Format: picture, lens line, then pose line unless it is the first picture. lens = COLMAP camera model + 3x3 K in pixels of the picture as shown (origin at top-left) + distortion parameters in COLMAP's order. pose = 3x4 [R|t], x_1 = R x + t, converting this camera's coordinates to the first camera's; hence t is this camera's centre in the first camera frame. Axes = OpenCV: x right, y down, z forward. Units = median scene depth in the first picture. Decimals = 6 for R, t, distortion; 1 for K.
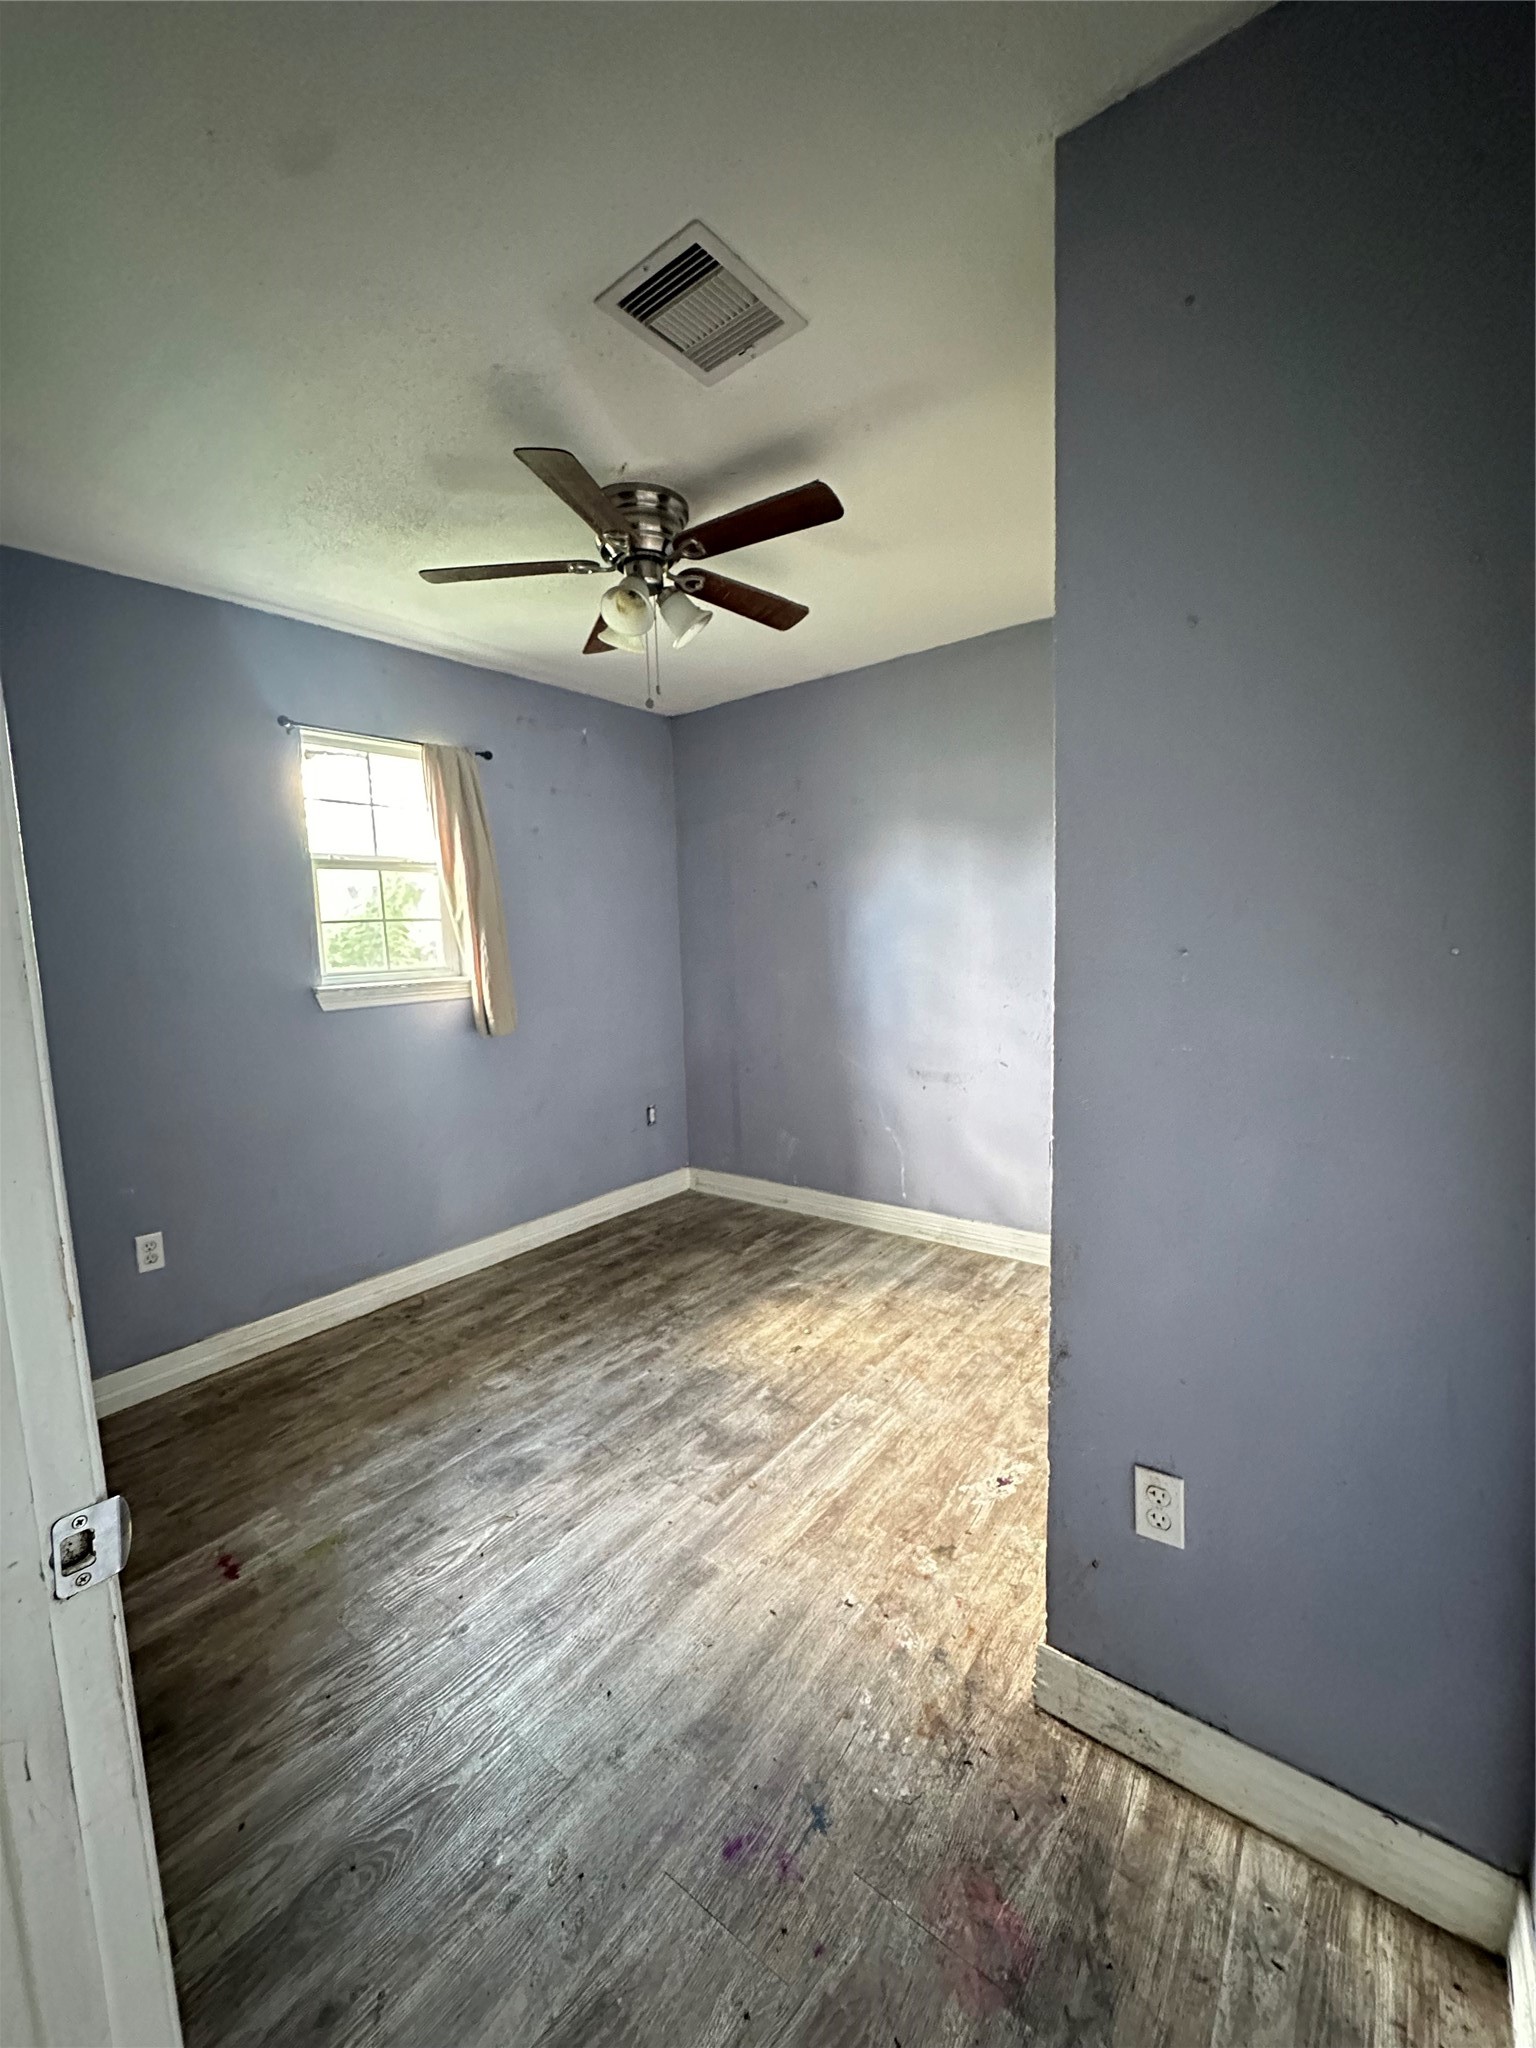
lens RADIAL K [[823.9, 0, 764.0], [0, 823.9, 1009.5], [0, 0, 1]] dist [-0.001210, -0.000093]
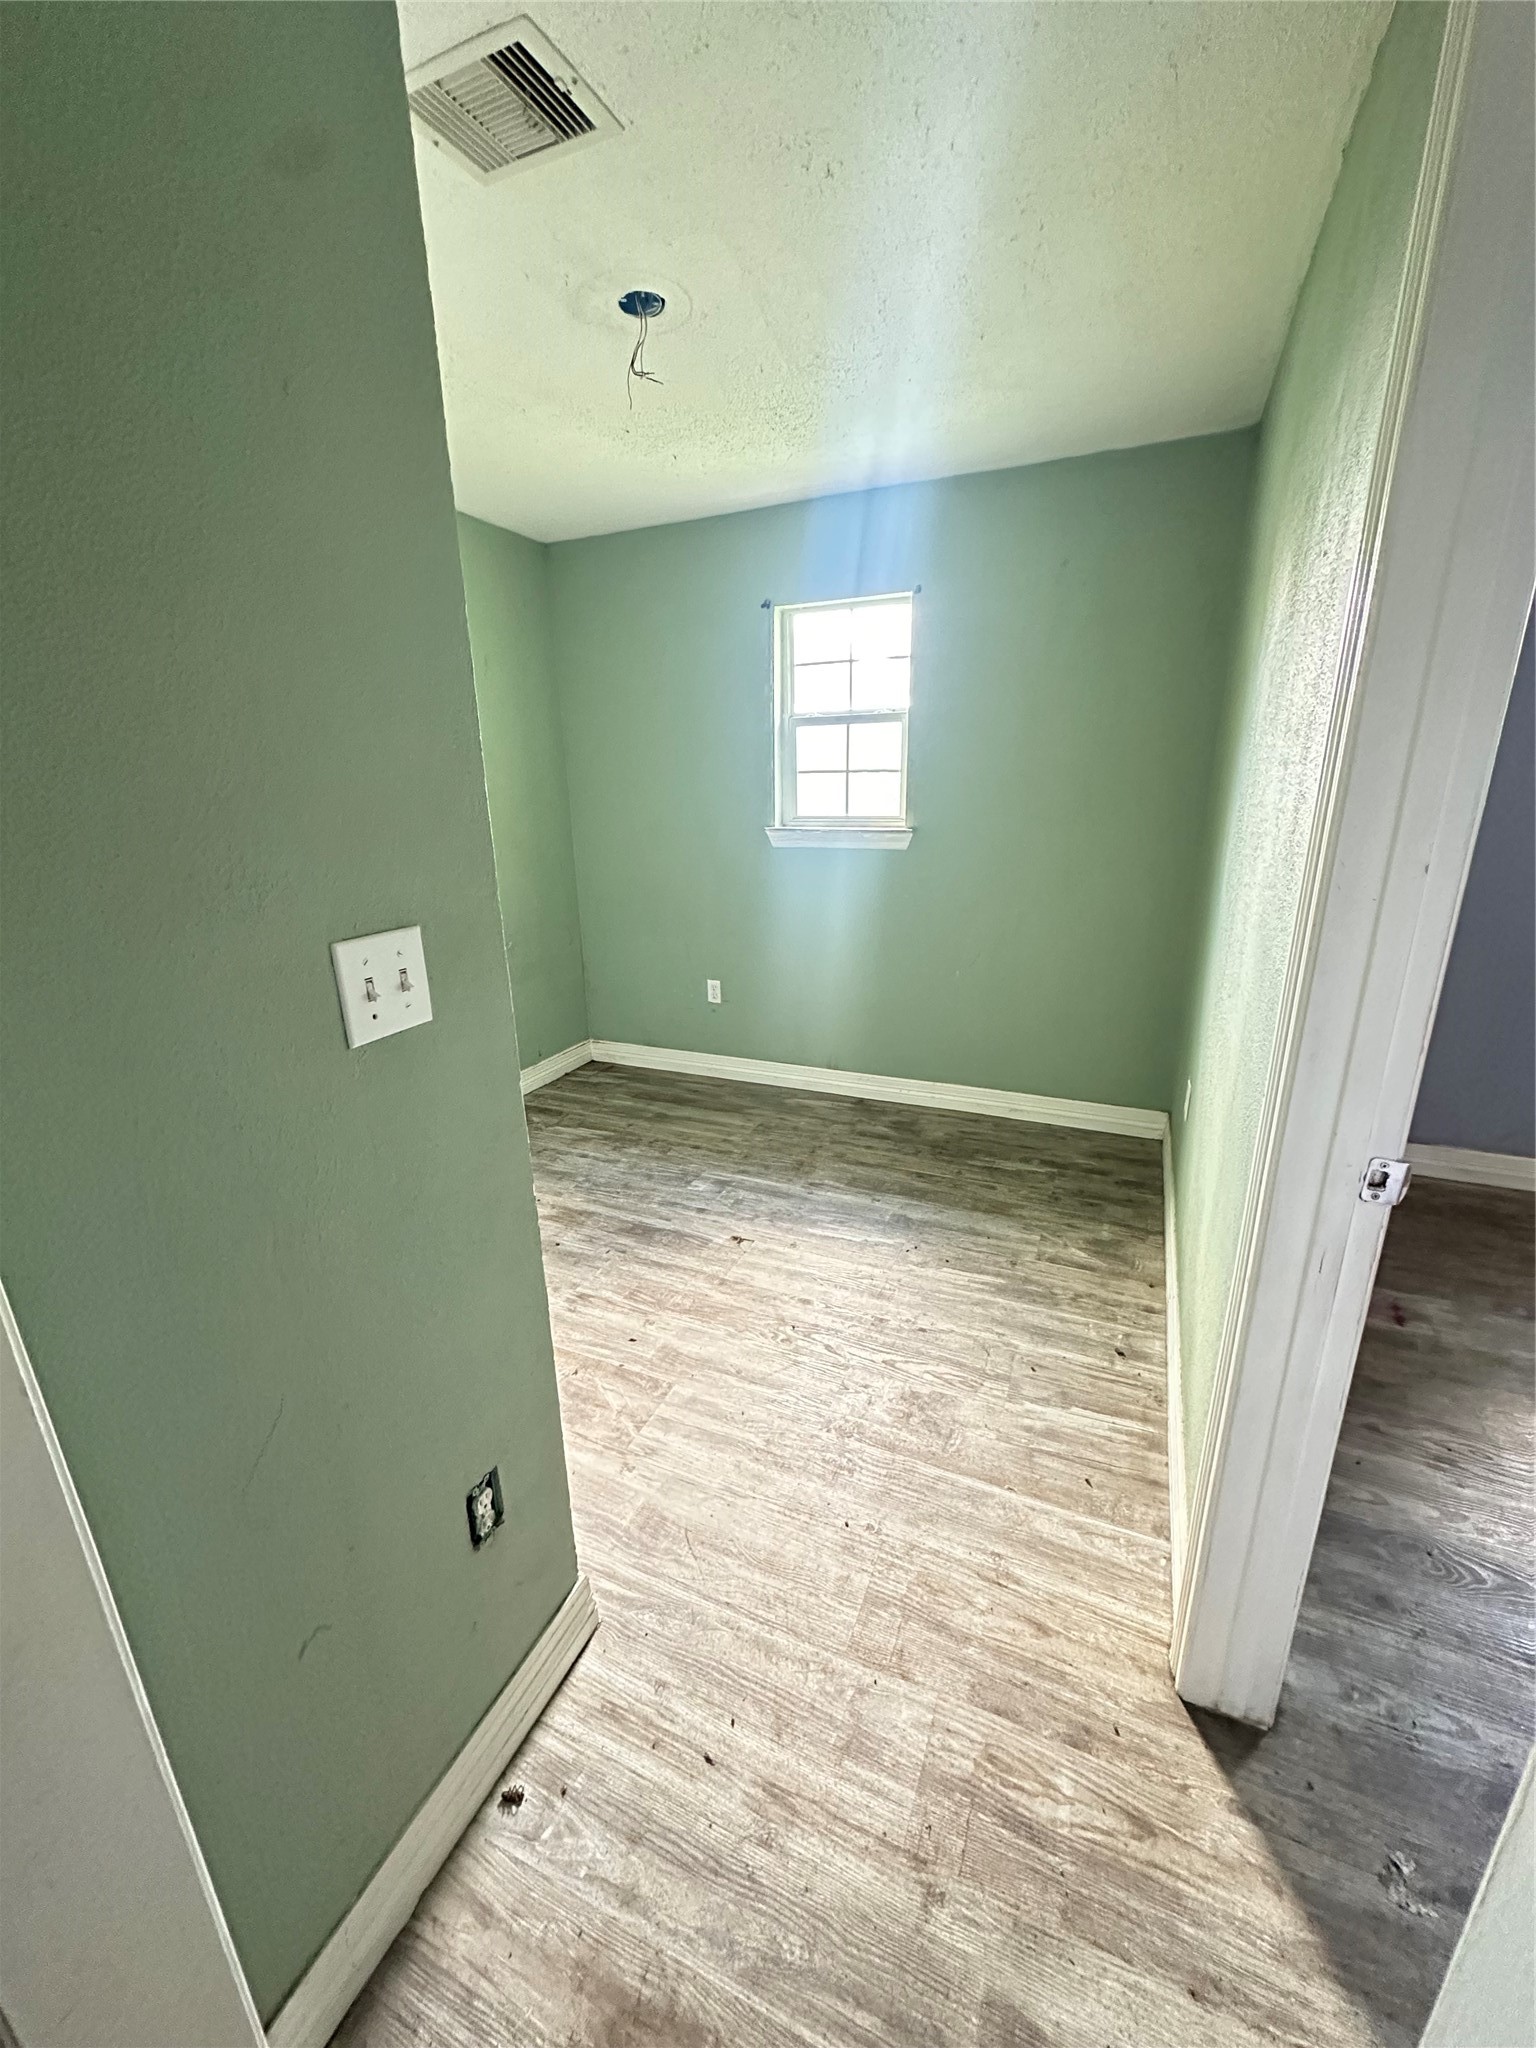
lens RADIAL K [[823.9, 0, 767.1], [0, 823.9, 1022.9], [0, 0, 1]] dist [-0.001210, -0.000093]
pose [[0.237595, 0.314524, -0.919034, 0.147615], [-0.087783, 0.949208, 0.302156, -0.033278], [0.967390, 0.008885, 0.253137, -0.284266]]
